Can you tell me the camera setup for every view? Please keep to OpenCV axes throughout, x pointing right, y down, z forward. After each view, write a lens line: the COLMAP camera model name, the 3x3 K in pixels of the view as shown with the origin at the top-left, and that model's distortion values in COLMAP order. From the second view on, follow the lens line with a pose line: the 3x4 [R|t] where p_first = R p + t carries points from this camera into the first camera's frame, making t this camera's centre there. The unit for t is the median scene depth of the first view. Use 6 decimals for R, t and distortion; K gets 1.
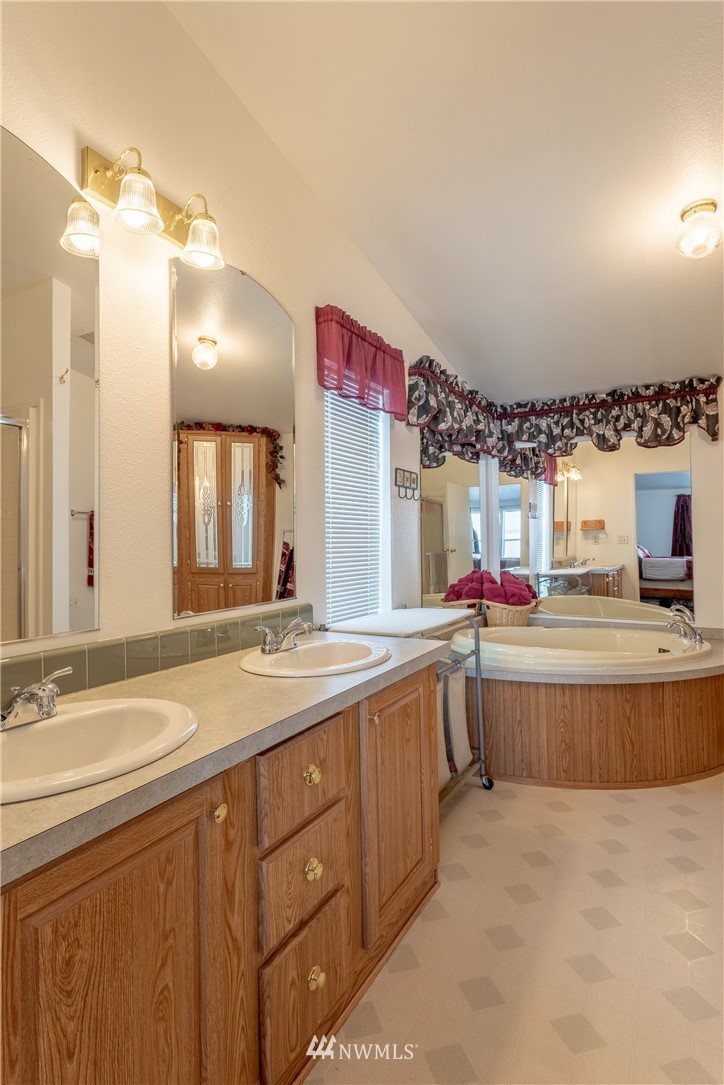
lens RADIAL K [[538.3, 0, 361.9], [0, 538.3, 519.2], [0, 0, 1]] dist [0.001163, 0.001061]
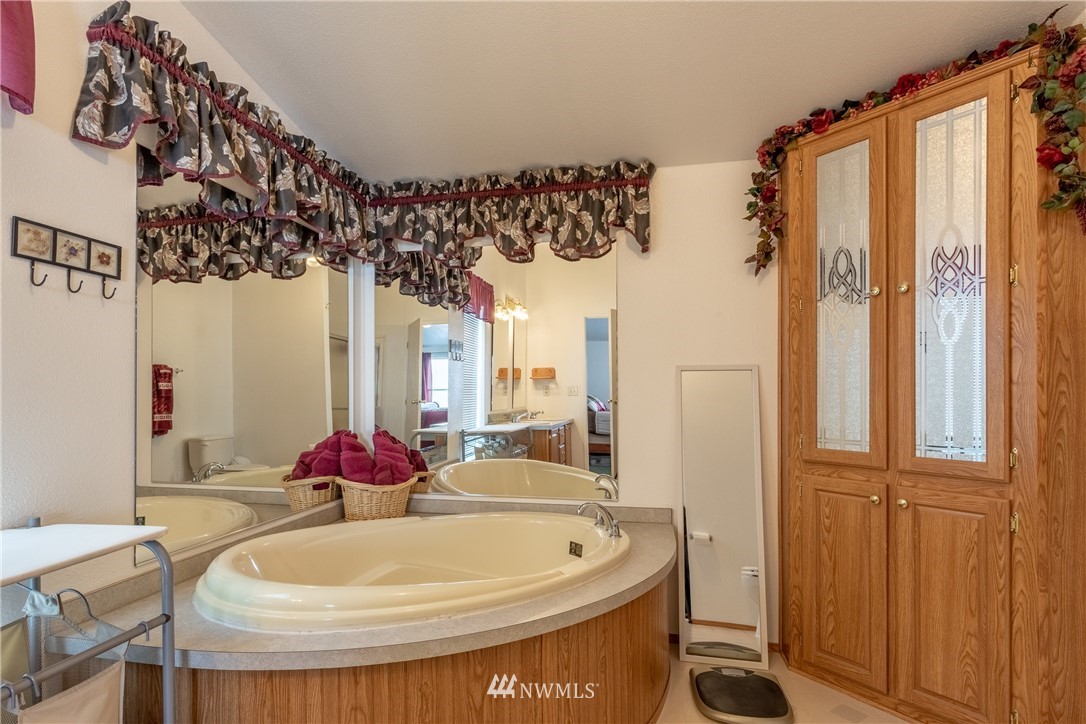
lens RADIAL K [[525.1, 0, 546.2], [0, 525.1, 364.6], [0, 0, 1]] dist [0.001532, 0.000857]
pose [[0.941937, 0.027147, 0.334690, 0.269129], [-0.022192, 0.999580, -0.018621, 0.021576], [-0.335055, 0.010112, 0.942144, 0.343247]]
